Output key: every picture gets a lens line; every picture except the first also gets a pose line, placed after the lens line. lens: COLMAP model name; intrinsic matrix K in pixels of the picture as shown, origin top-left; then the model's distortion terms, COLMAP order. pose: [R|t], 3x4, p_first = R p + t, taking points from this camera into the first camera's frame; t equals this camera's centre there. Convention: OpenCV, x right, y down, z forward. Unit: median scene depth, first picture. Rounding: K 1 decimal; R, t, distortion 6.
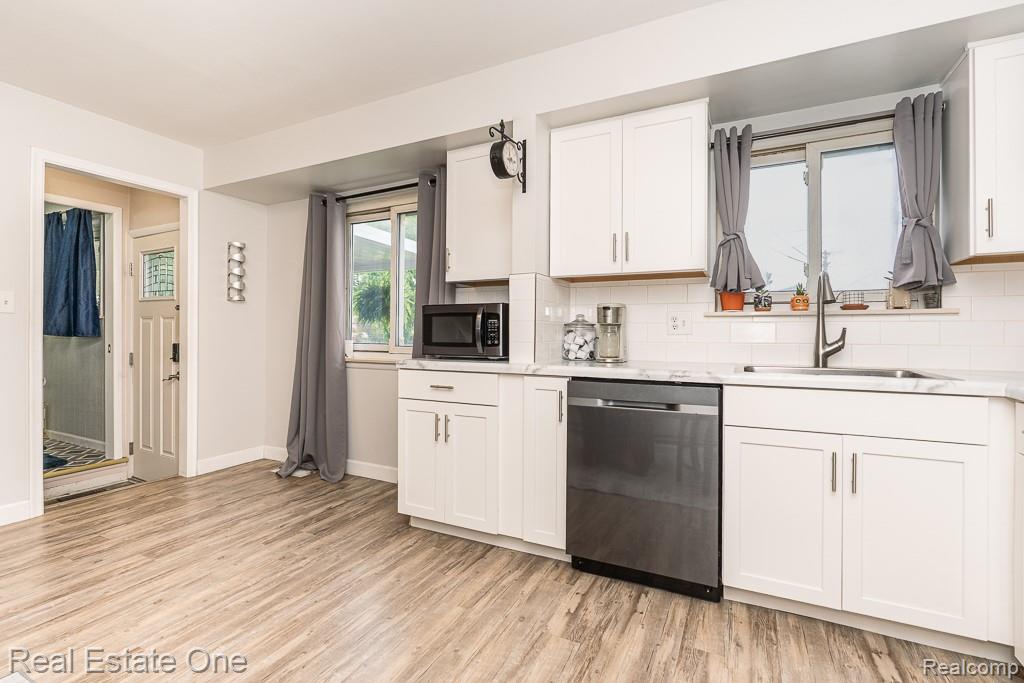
lens RADIAL K [[471.9, 0, 515.8], [0, 471.9, 331.3], [0, 0, 1]] dist [-0.008442, 0.002938]
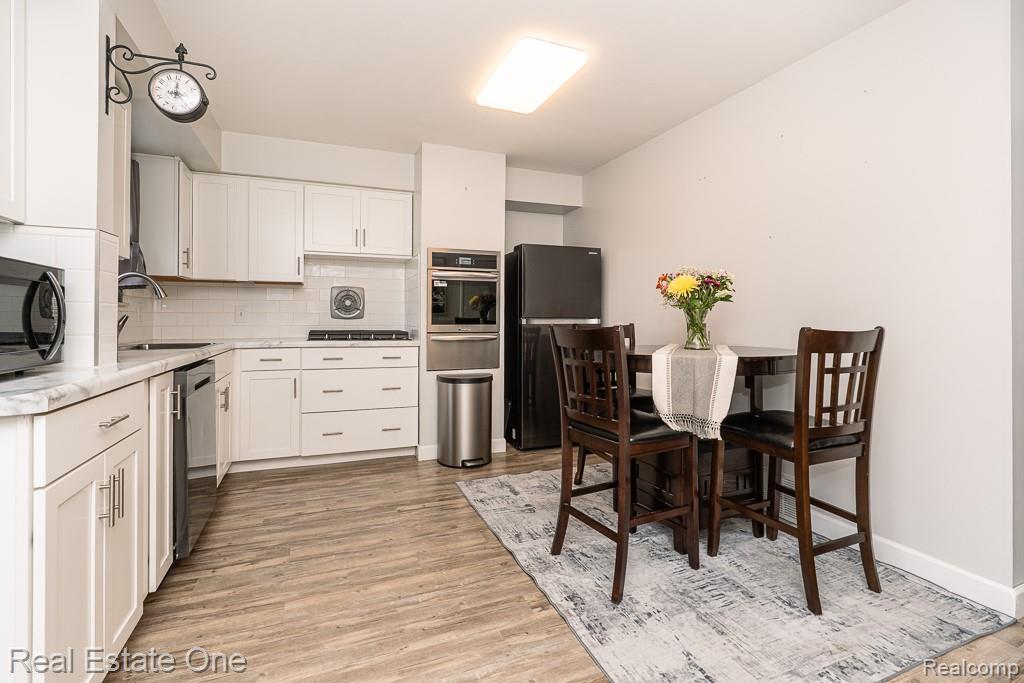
lens RADIAL K [[471.9, 0, 505.4], [0, 471.9, 320.3], [0, 0, 1]] dist [-0.008442, 0.002938]
pose [[-0.744779, -0.006028, 0.667284, -0.933215], [-0.005794, 0.999980, 0.002567, -0.001960], [-0.667286, -0.001954, -0.744799, 1.213033]]
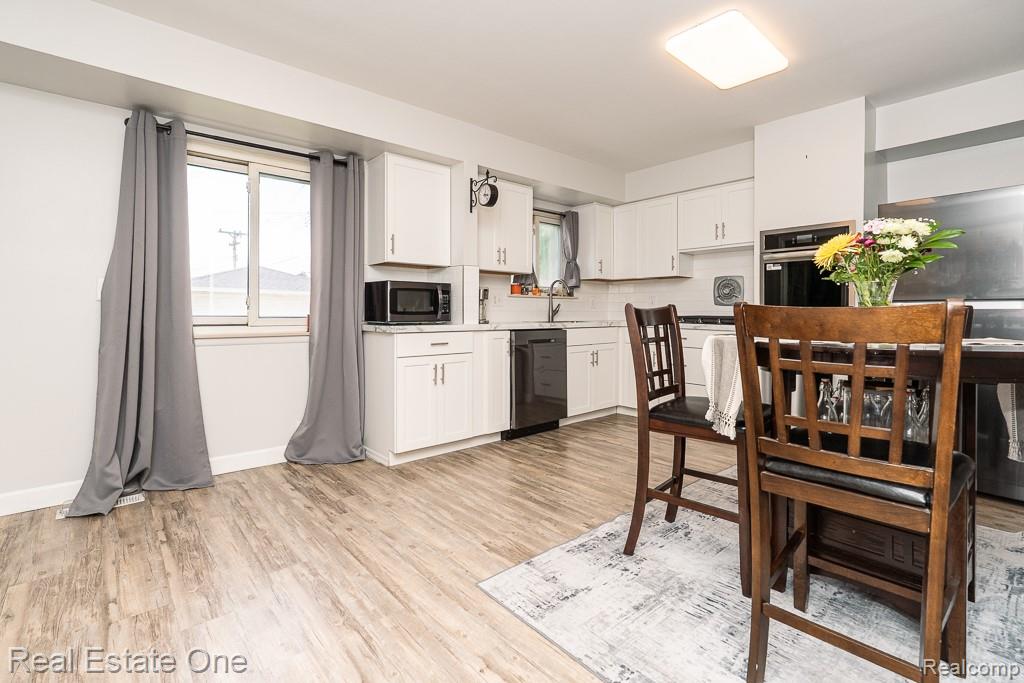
lens RADIAL K [[471.9, 0, 510.0], [0, 471.9, 318.8], [0, 0, 1]] dist [-0.008442, 0.002938]
pose [[0.383274, -0.018490, 0.923450, -1.458991], [-0.003149, 0.999768, 0.021325, 0.017978], [-0.923629, -0.011082, 0.383127, 0.325977]]
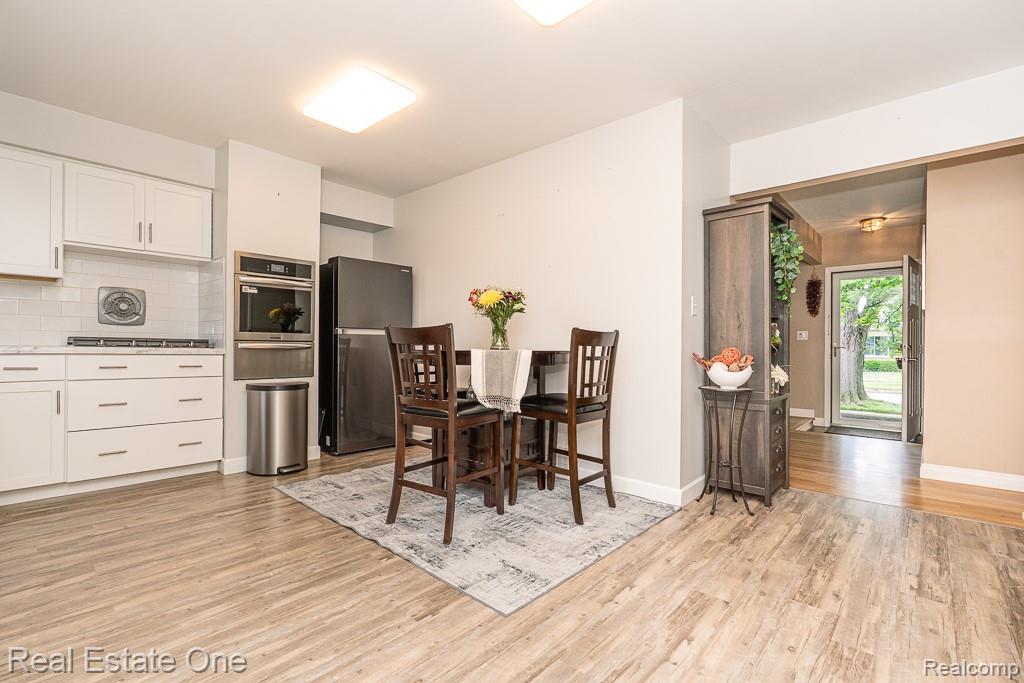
lens RADIAL K [[471.9, 0, 511.5], [0, 471.9, 348.9], [0, 0, 1]] dist [-0.008442, 0.002938]
pose [[-0.962788, -0.013951, 0.269896, -0.941801], [-0.013177, 0.999902, 0.004681, 0.058212], [-0.269935, 0.000950, -0.962878, 1.430720]]
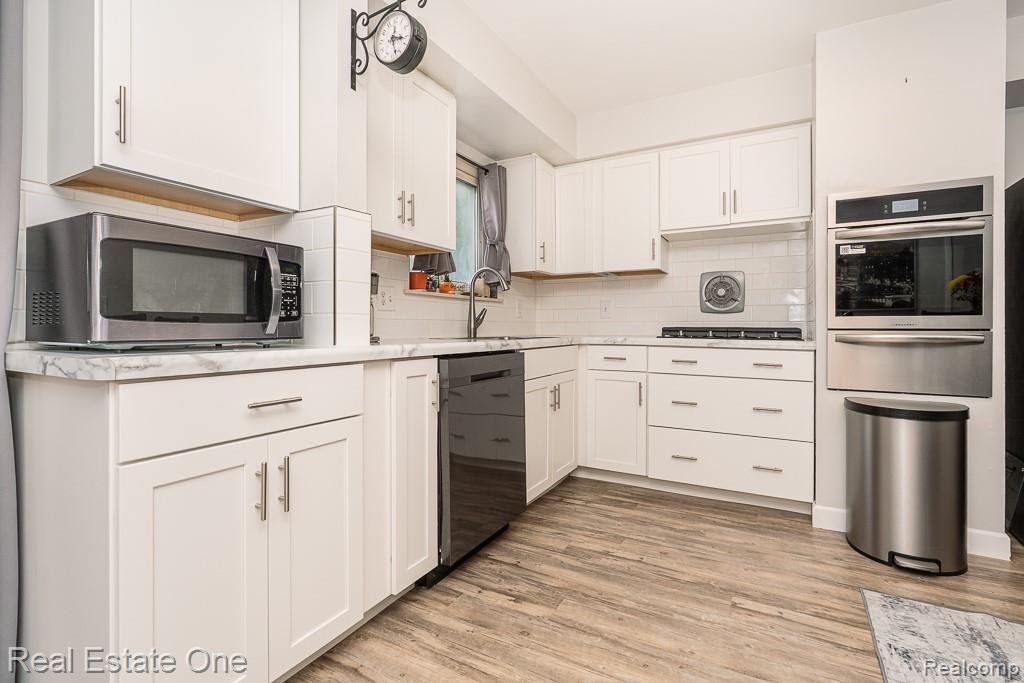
lens RADIAL K [[471.9, 0, 520.6], [0, 471.9, 327.8], [0, 0, 1]] dist [-0.008442, 0.002938]
pose [[0.034307, -0.003893, 0.999404, -0.691848], [-0.002525, 0.999989, 0.003982, 0.042631], [-0.999408, -0.002660, 0.034297, 0.806091]]
